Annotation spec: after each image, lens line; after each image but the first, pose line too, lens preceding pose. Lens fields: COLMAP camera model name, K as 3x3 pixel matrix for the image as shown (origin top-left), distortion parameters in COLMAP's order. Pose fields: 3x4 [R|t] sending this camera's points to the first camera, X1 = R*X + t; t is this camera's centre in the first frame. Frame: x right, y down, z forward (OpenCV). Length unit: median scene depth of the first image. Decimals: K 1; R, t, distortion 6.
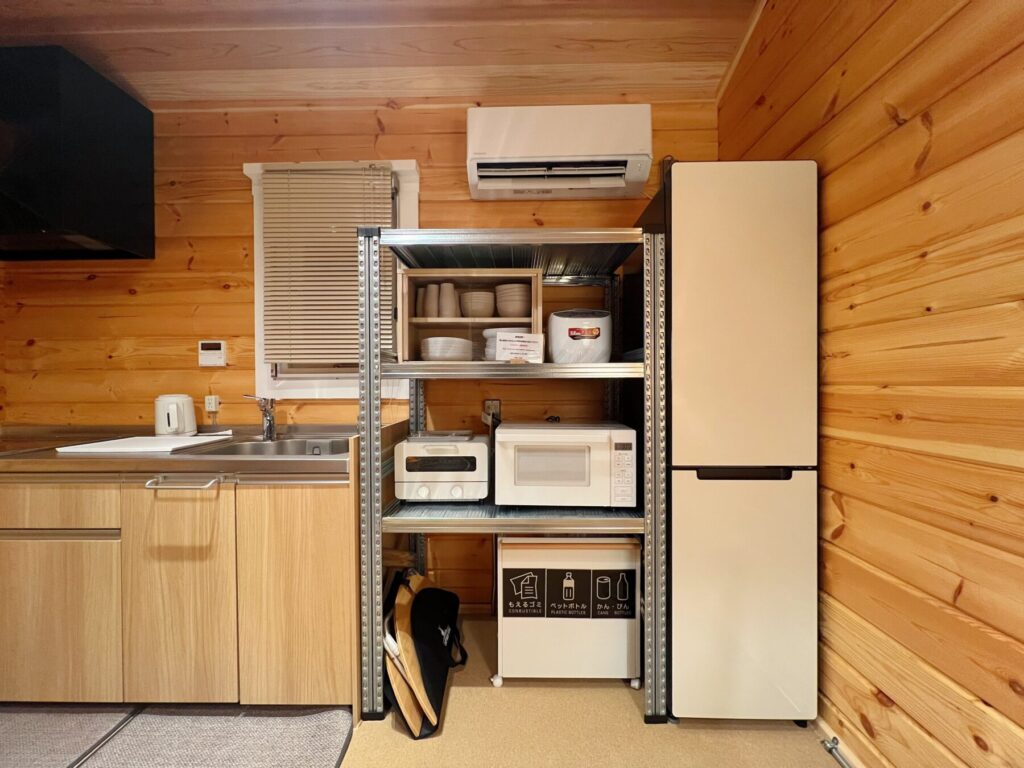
lens RADIAL K [[409.1, 0, 511.3], [0, 409.1, 384.8], [0, 0, 1]] dist [-0.002614, 0.000697]
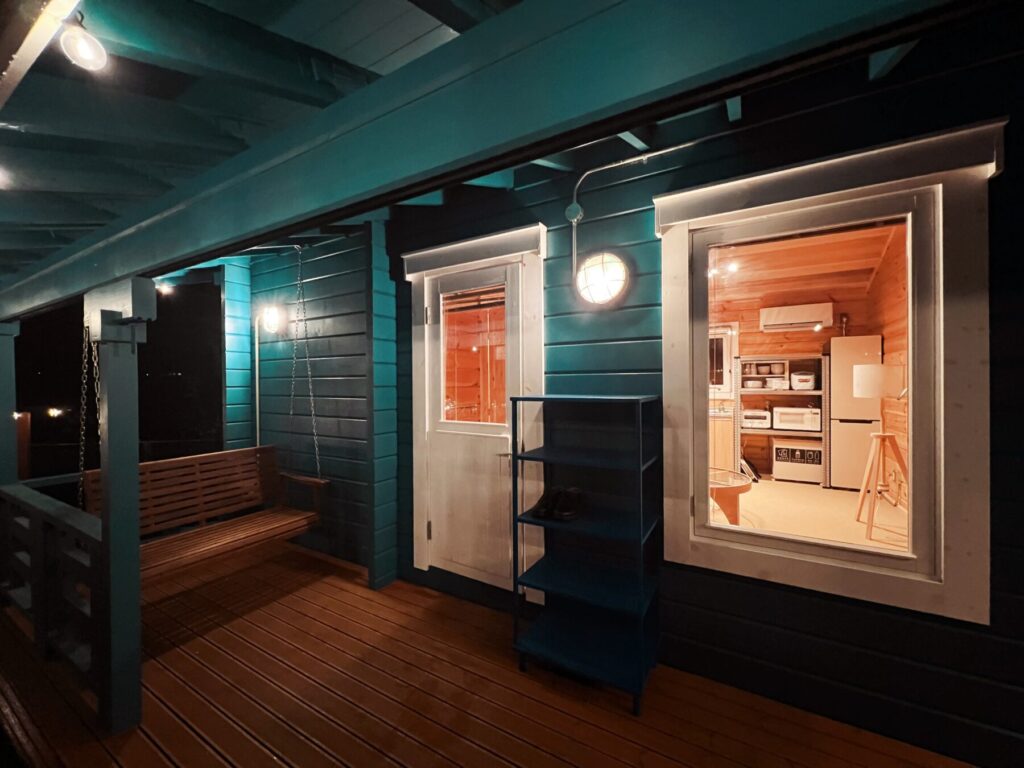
lens RADIAL K [[409.1, 0, 508.6], [0, 409.1, 387.7], [0, 0, 1]] dist [-0.002614, 0.000697]
pose [[0.872474, 0.002570, -0.488653, -0.236233], [-0.002918, 0.999996, 0.000049, -0.050770], [0.488651, 0.001383, 0.872478, -2.476719]]
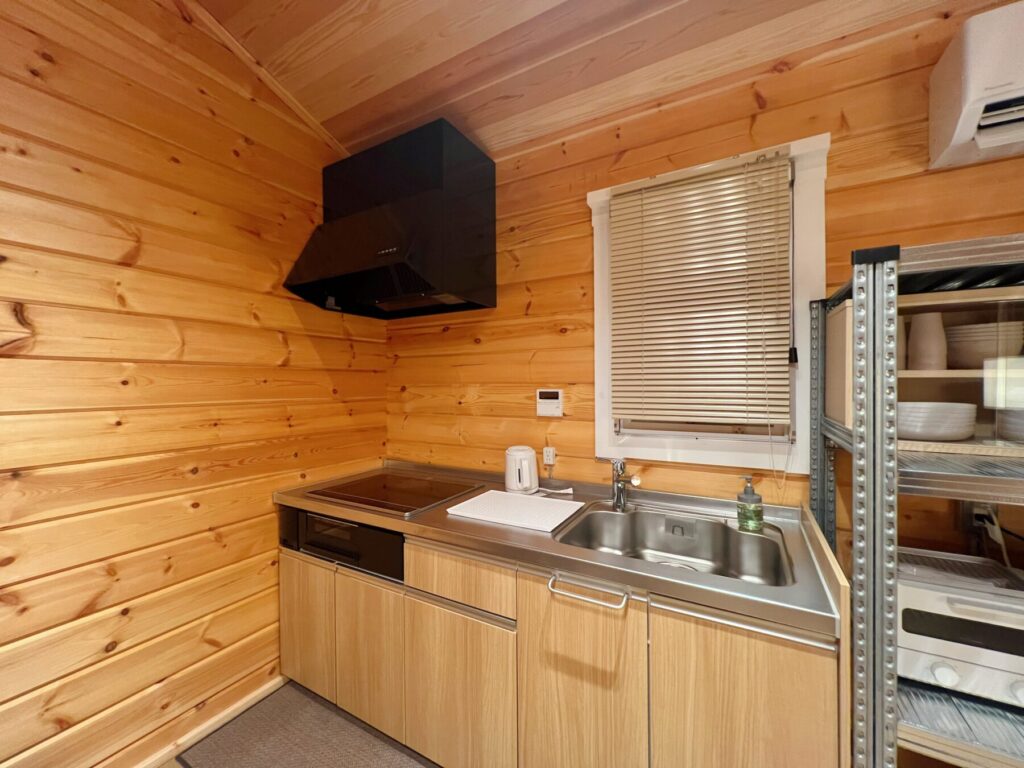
lens RADIAL K [[409.1, 0, 512.4], [0, 409.1, 386.1], [0, 0, 1]] dist [-0.002614, 0.000697]
pose [[0.878826, 0.003874, -0.477127, -0.367340], [-0.002193, 0.999989, 0.004080, -0.121630], [0.477137, -0.002539, 0.878825, 0.134335]]
